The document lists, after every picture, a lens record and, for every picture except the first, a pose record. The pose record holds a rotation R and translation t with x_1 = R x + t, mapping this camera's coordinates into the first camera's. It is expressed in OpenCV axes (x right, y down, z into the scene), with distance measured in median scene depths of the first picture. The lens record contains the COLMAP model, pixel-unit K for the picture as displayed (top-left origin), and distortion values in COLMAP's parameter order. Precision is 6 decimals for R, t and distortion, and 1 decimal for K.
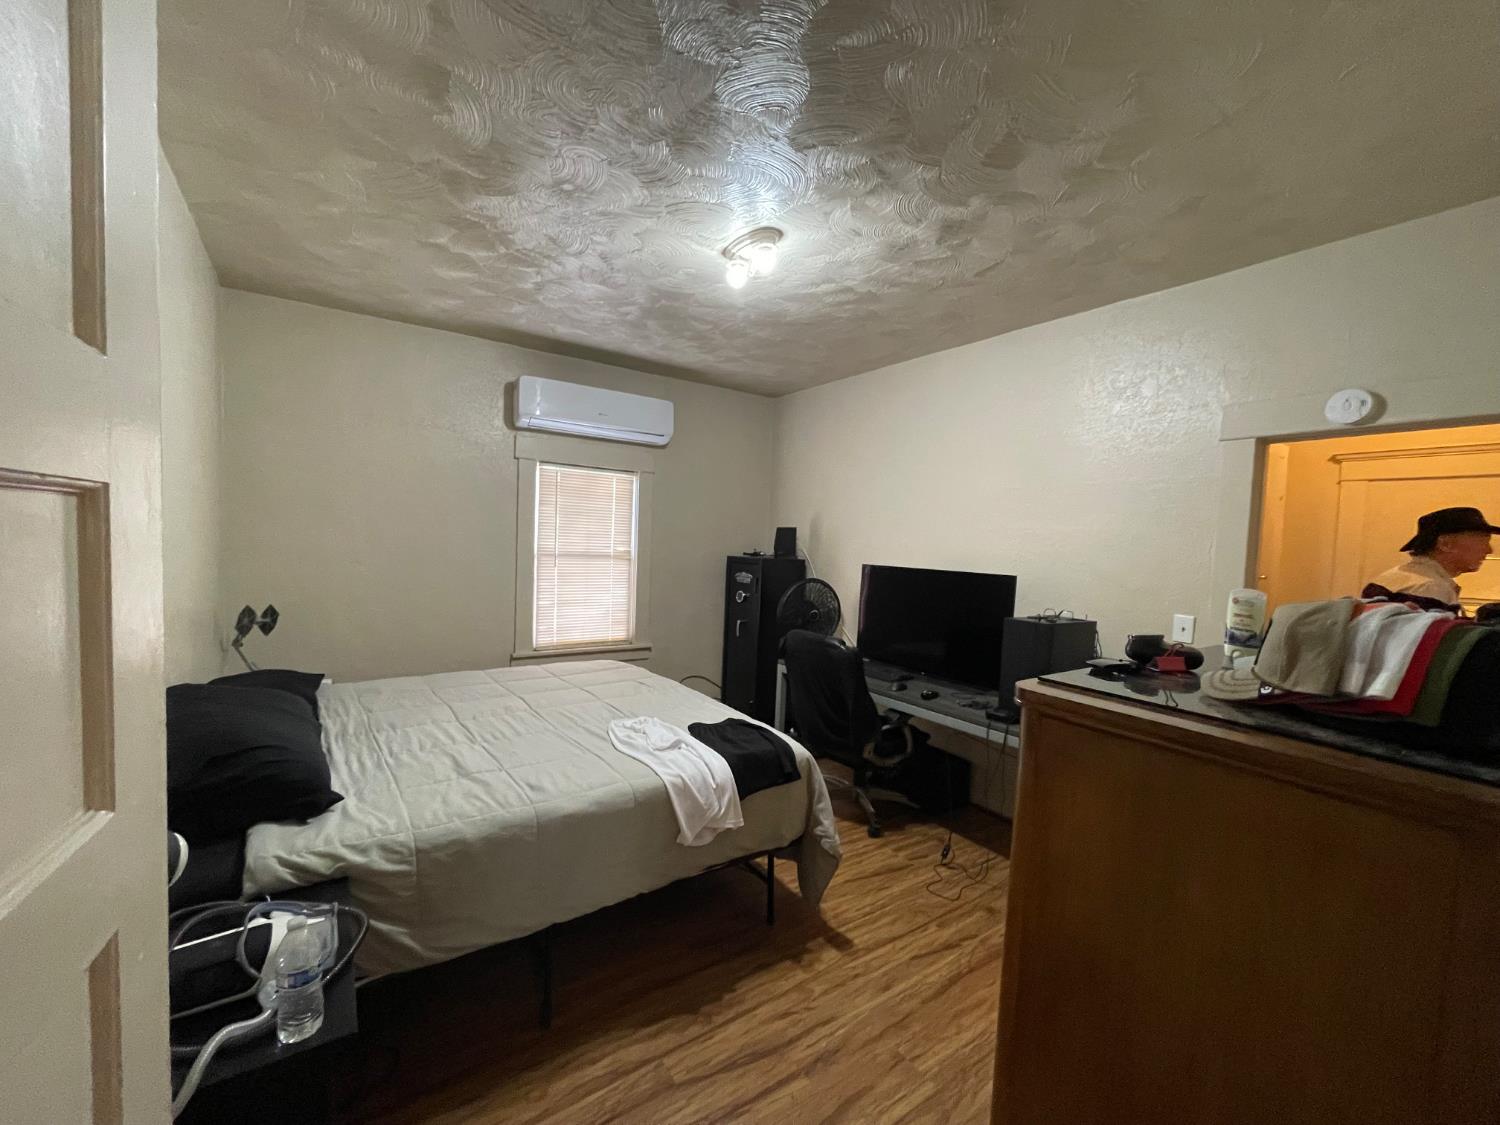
lens RADIAL K [[598.7, 0, 740.4], [0, 598.7, 571.5], [0, 0, 1]] dist [-0.007049, 0.000123]
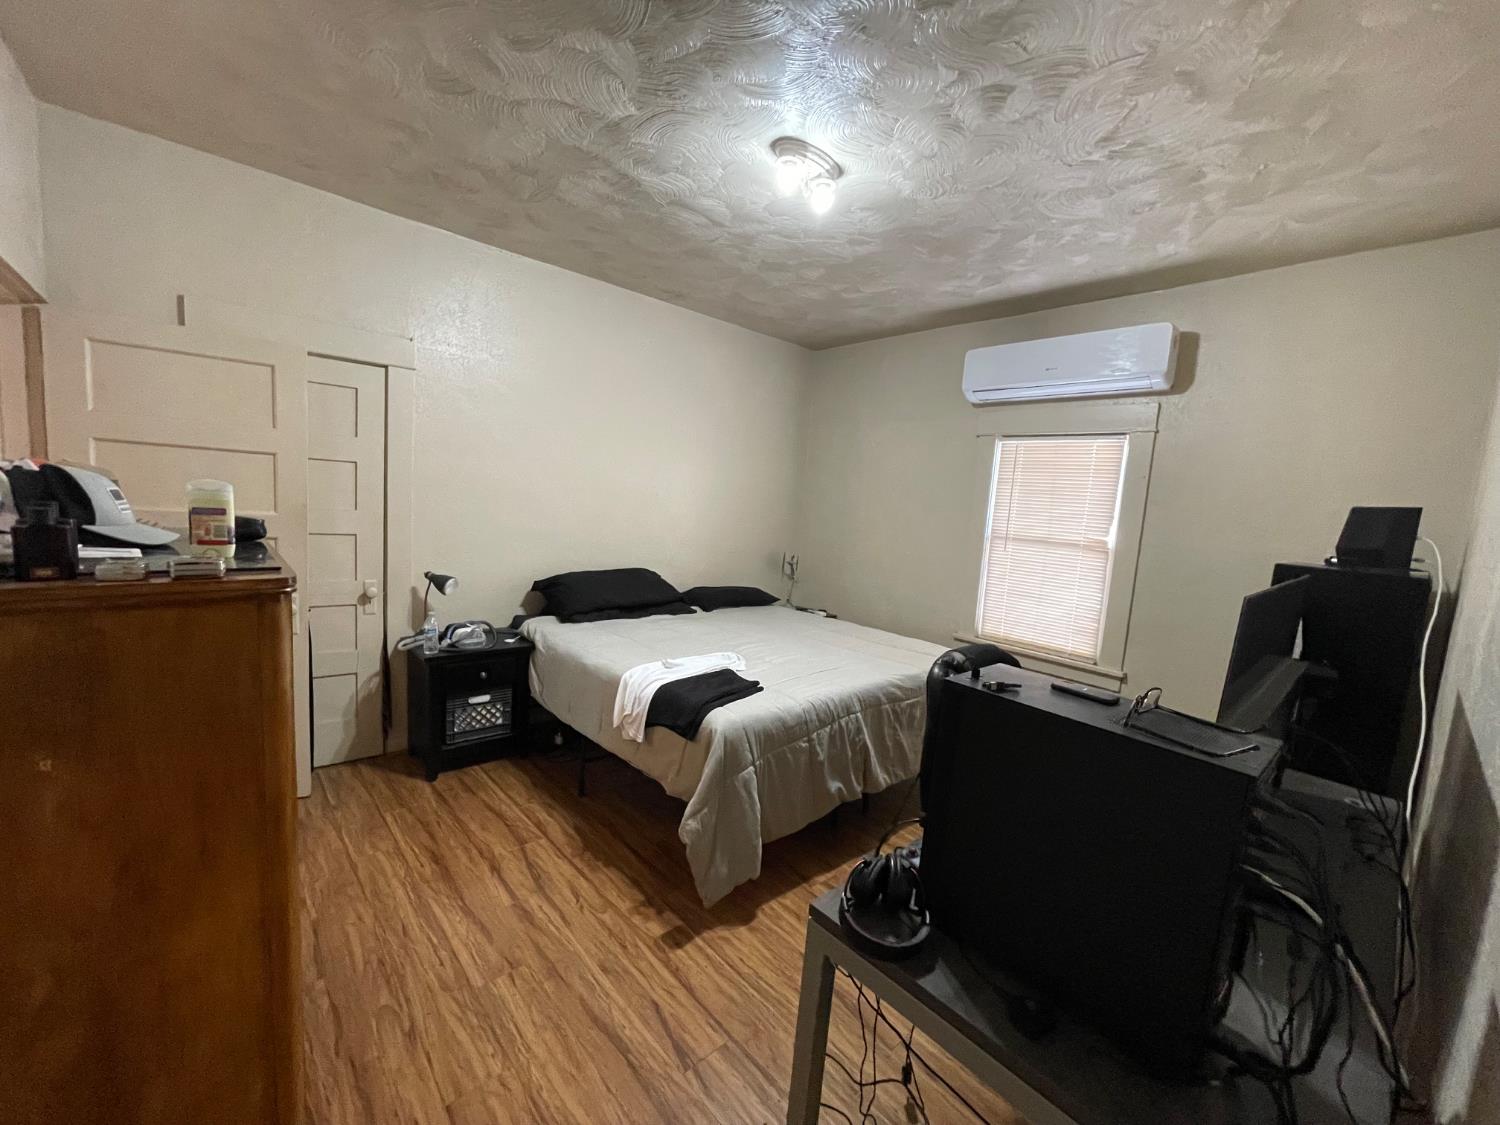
lens RADIAL K [[598.7, 0, 740.4], [0, 598.7, 571.5], [0, 0, 1]] dist [-0.007049, 0.000123]
pose [[0.133874, 0.088886, -0.987004, 1.063711], [-0.115697, 0.990560, 0.073513, 0.003369], [0.984221, 0.104352, 0.142894, 0.958545]]
